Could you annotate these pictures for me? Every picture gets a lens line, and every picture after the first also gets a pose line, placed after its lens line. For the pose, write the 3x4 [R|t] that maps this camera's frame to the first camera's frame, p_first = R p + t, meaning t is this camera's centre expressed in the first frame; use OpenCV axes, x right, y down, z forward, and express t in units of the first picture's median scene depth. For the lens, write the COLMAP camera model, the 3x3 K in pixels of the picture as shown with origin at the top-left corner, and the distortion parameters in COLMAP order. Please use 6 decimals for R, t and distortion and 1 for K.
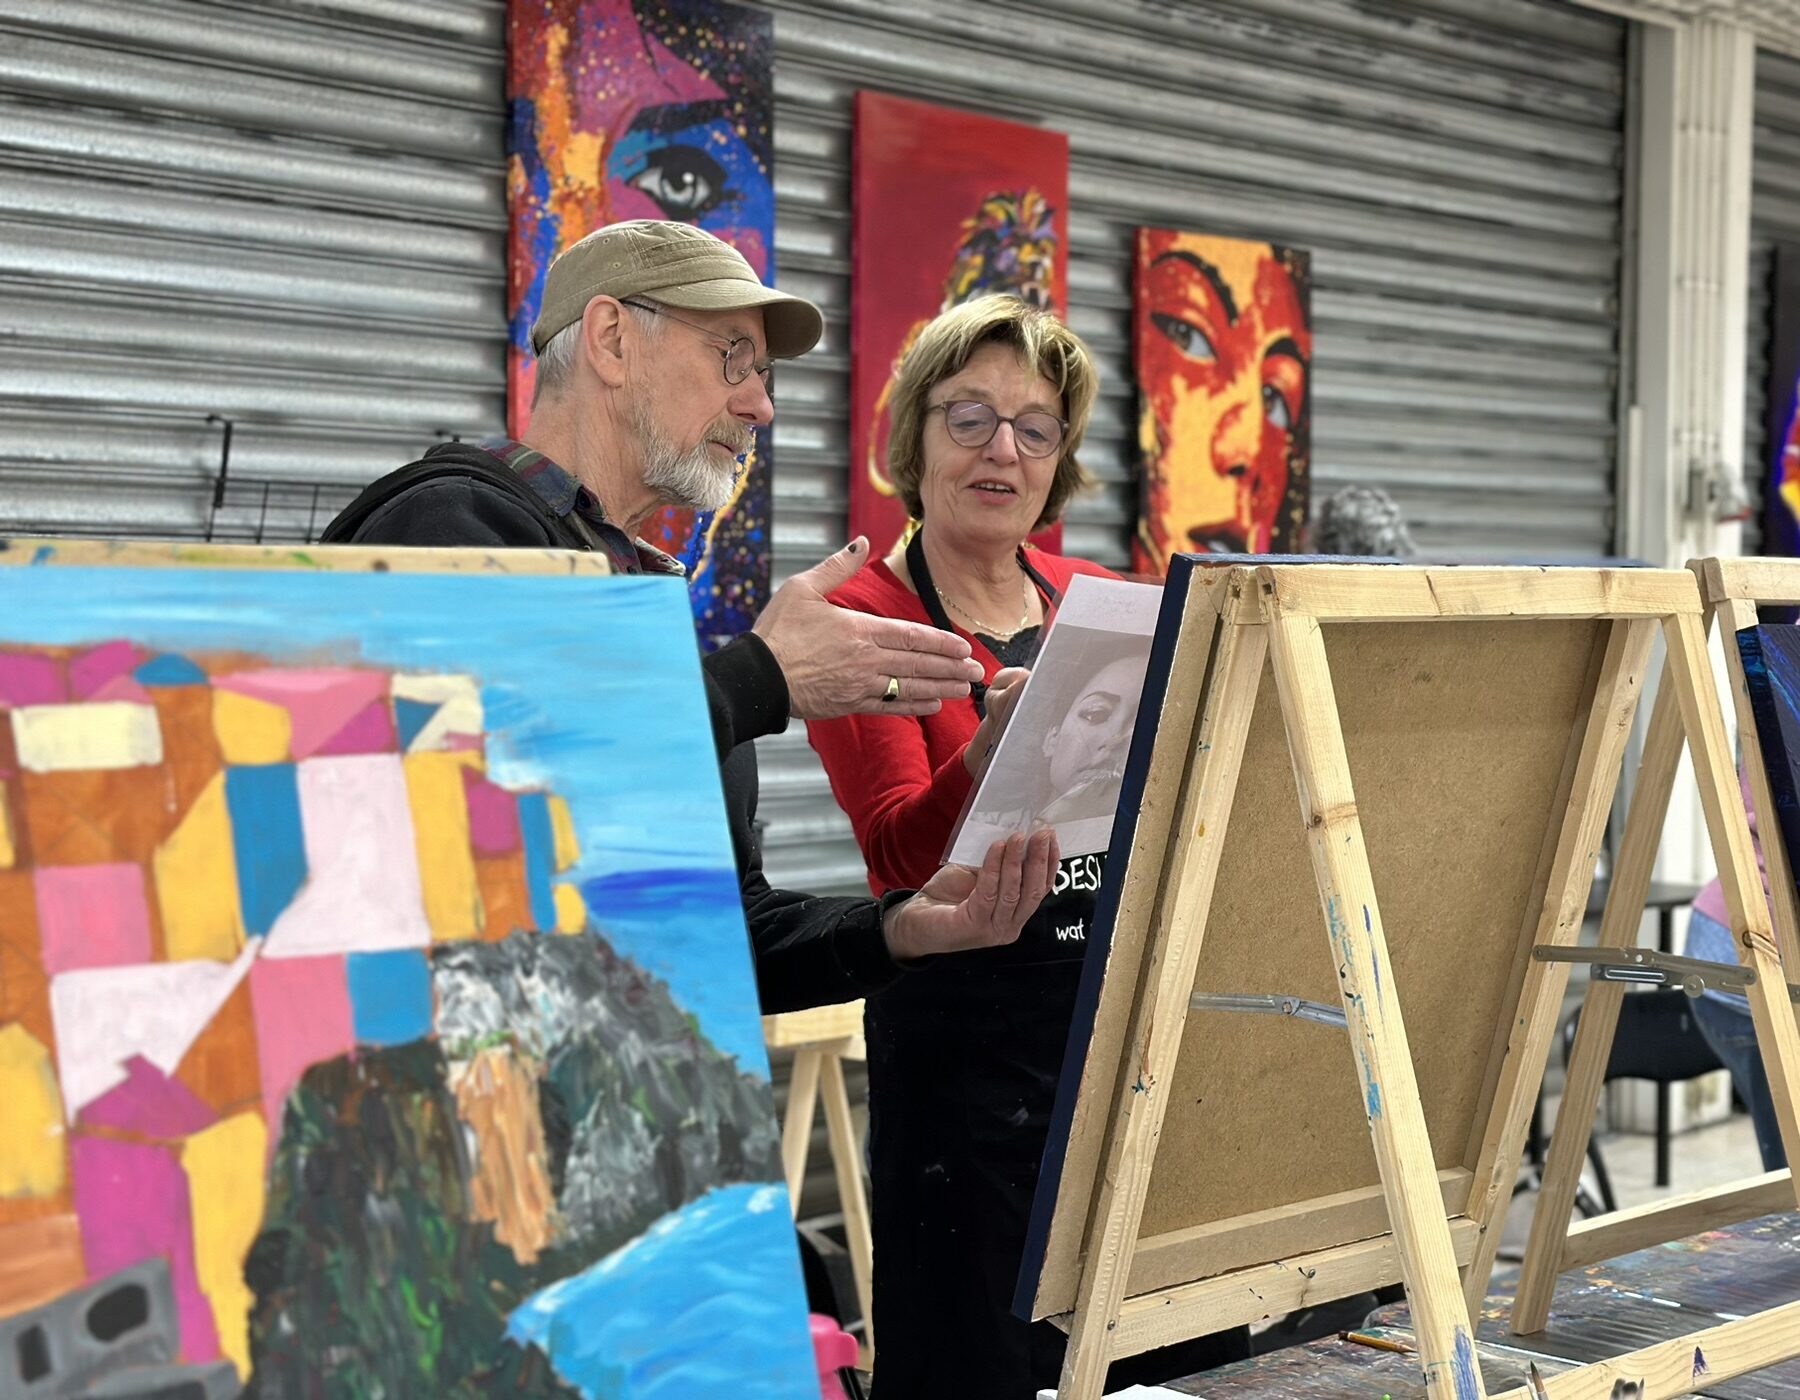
lens RADIAL K [[2654.1, 0, 904.6], [0, 2654.1, 707.5], [0, 0, 1]] dist [0.131840, 0.000000]
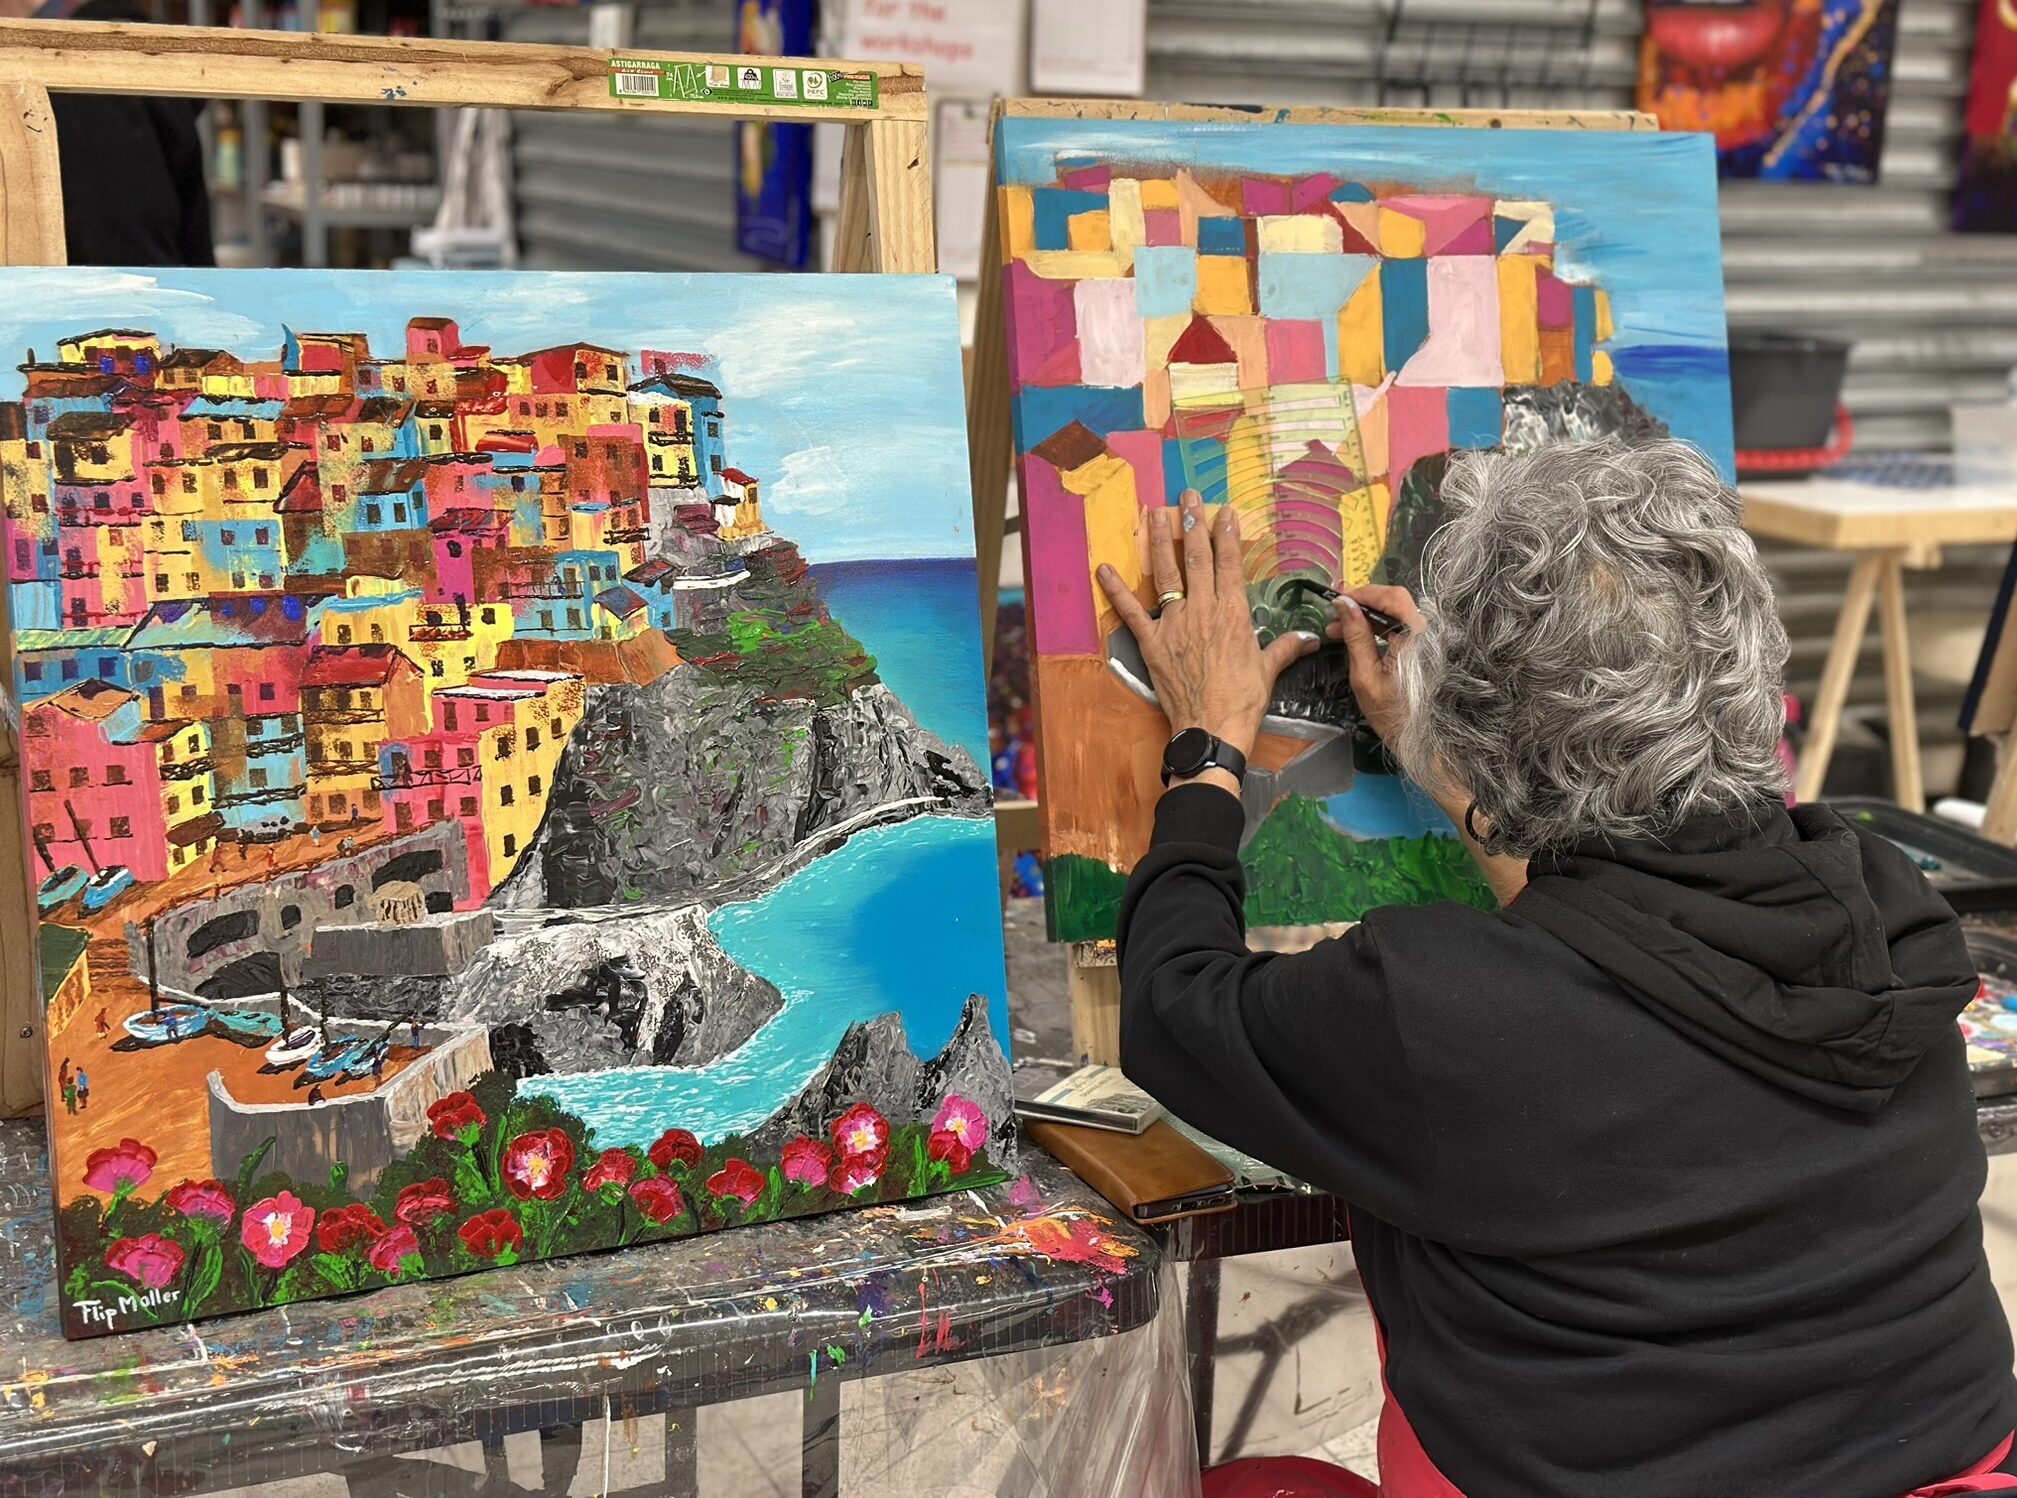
lens RADIAL K [[2802.4, 0, 1004.6], [0, 2802.4, 757.0], [0, 0, 1]] dist [0.247555, 0.000000]
pose [[0.930326, 0.111661, -0.349321, 0.141898], [-0.046592, 0.980789, 0.189426, 0.003879], [0.363762, -0.159953, 0.917656, -0.603148]]
